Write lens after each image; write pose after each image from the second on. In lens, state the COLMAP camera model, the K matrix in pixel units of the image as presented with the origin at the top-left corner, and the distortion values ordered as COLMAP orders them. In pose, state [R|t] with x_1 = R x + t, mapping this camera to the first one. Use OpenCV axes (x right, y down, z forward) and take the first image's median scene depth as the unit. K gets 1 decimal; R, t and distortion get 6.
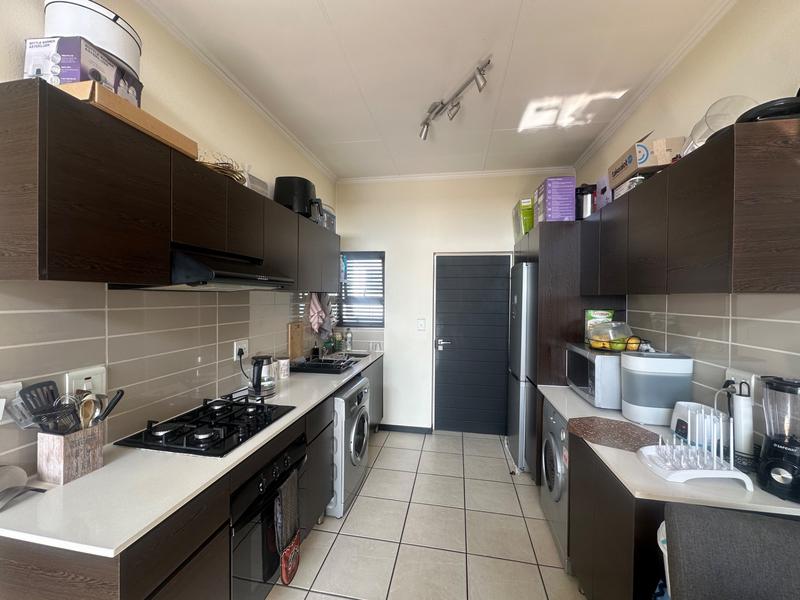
lens RADIAL K [[318.4, 0, 400.0], [0, 318.4, 300.0], [0, 0, 1]] dist [-0.001673, 0.000009]
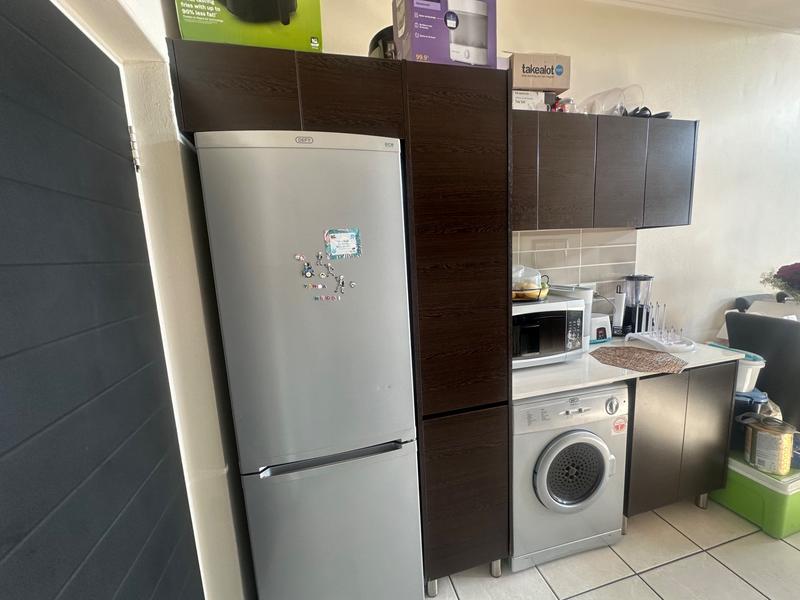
lens RADIAL K [[318.4, 0, 400.0], [0, 318.4, 300.0], [0, 0, 1]] dist [-0.001673, 0.000009]
pose [[-0.412036, -0.119643, 0.903278, 0.049247], [0.054406, 0.986342, 0.155463, 0.015427], [-0.909542, 0.113200, -0.399900, 1.869706]]
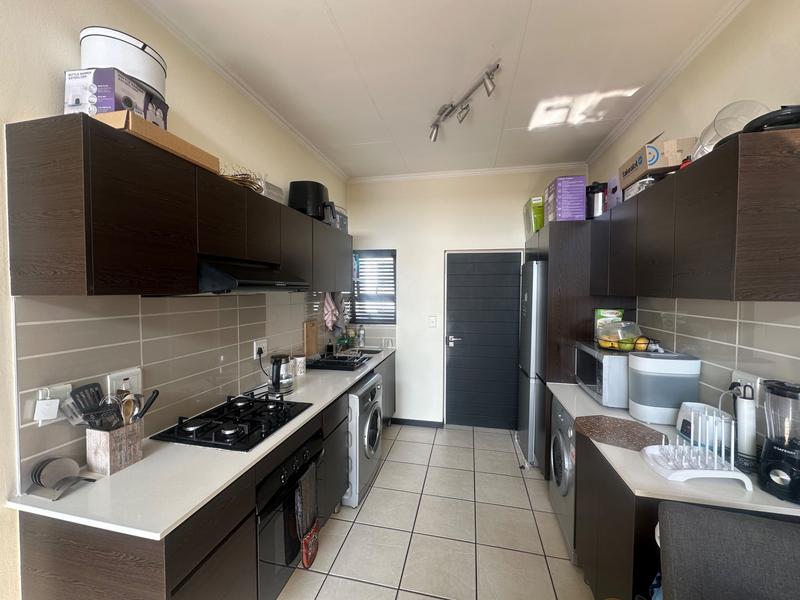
lens RADIAL K [[318.4, 0, 400.0], [0, 318.4, 300.0], [0, 0, 1]] dist [-0.001673, 0.000009]
pose [[0.999289, -0.005575, -0.037280, 0.003291], [0.006452, 0.999704, 0.023447, -0.032705], [0.037139, -0.023671, 0.999030, -0.038680]]
